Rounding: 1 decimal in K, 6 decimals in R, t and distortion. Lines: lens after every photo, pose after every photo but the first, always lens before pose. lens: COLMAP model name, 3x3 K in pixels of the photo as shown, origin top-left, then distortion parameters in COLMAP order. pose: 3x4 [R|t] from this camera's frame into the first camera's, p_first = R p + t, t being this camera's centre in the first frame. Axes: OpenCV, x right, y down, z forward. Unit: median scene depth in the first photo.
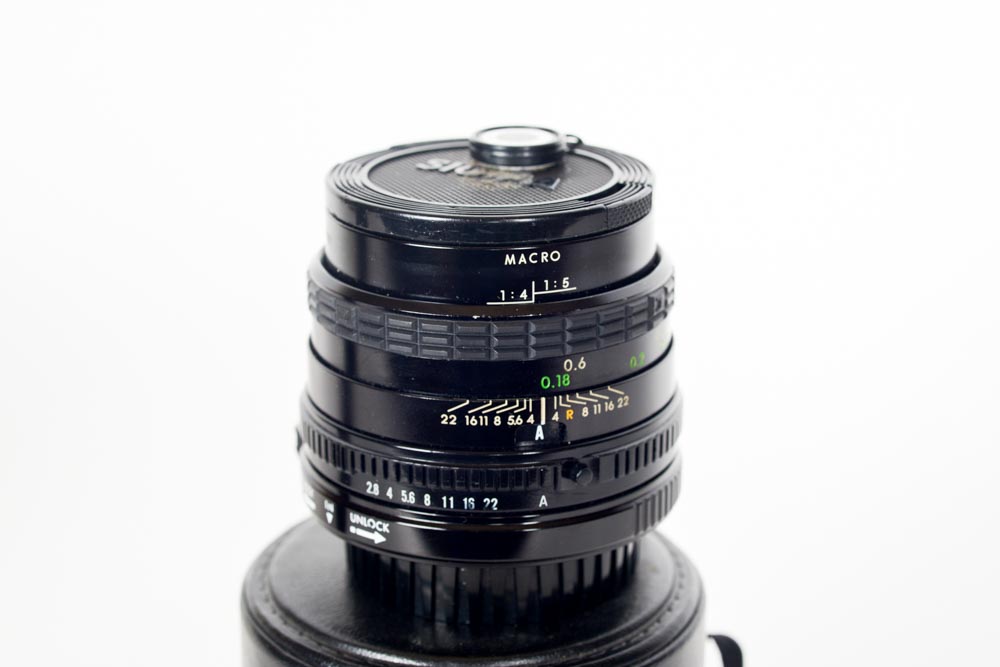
lens RADIAL K [[2077.8, 0, 495.2], [0, 2077.8, 338.5], [0, 0, 1]] dist [0.097336, 0.000000]
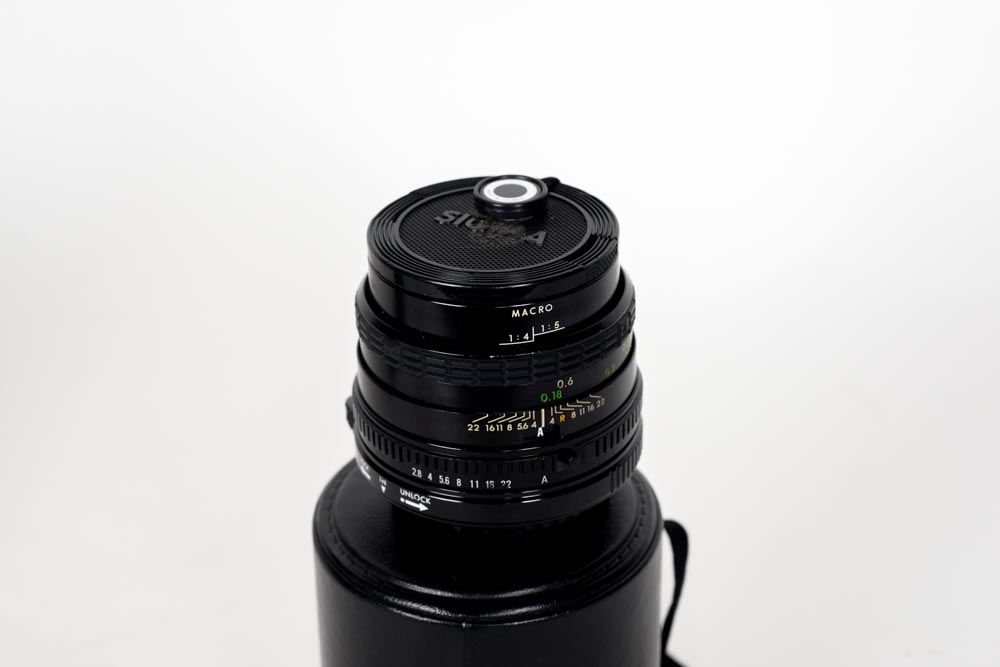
lens RADIAL K [[2077.8, 0, 501.0], [0, 2077.8, 332.0], [0, 0, 1]] dist [0.097336, 0.000000]
pose [[0.997977, -0.046076, 0.043811, -0.059290], [0.036823, 0.980602, 0.192519, -0.274055], [-0.051831, -0.190516, 0.980315, -0.304242]]
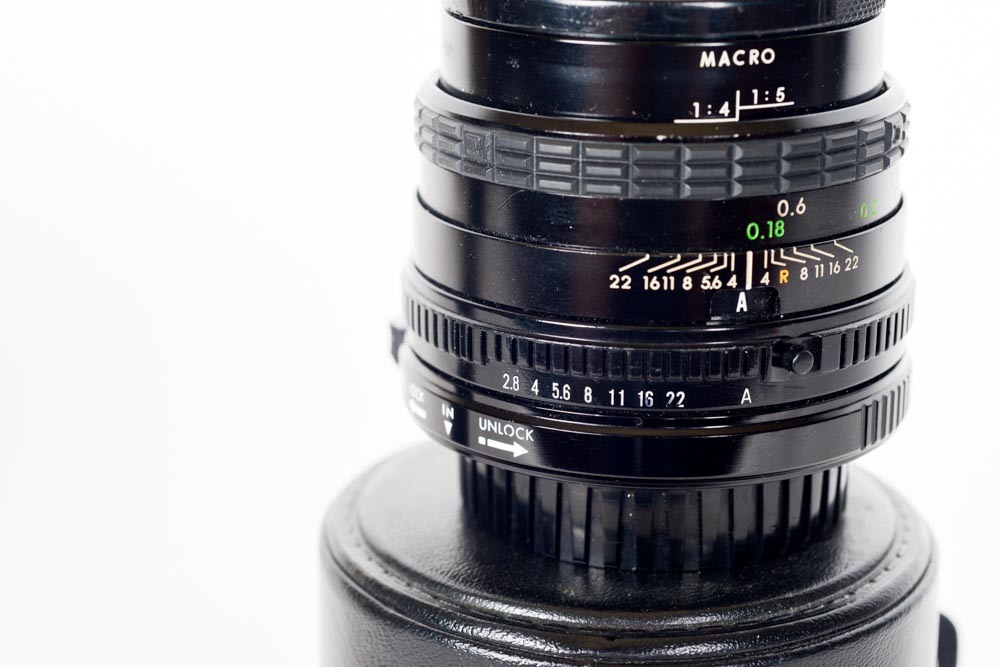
lens RADIAL K [[2077.8, 0, 498.6], [0, 2077.8, 339.1], [0, 0, 1]] dist [0.097336, 0.000000]
pose [[0.999886, 0.000246, 0.015096, -0.074395], [0.000305, 0.999335, -0.036473, 0.083625], [-0.015095, 0.036473, 0.999221, 0.262940]]
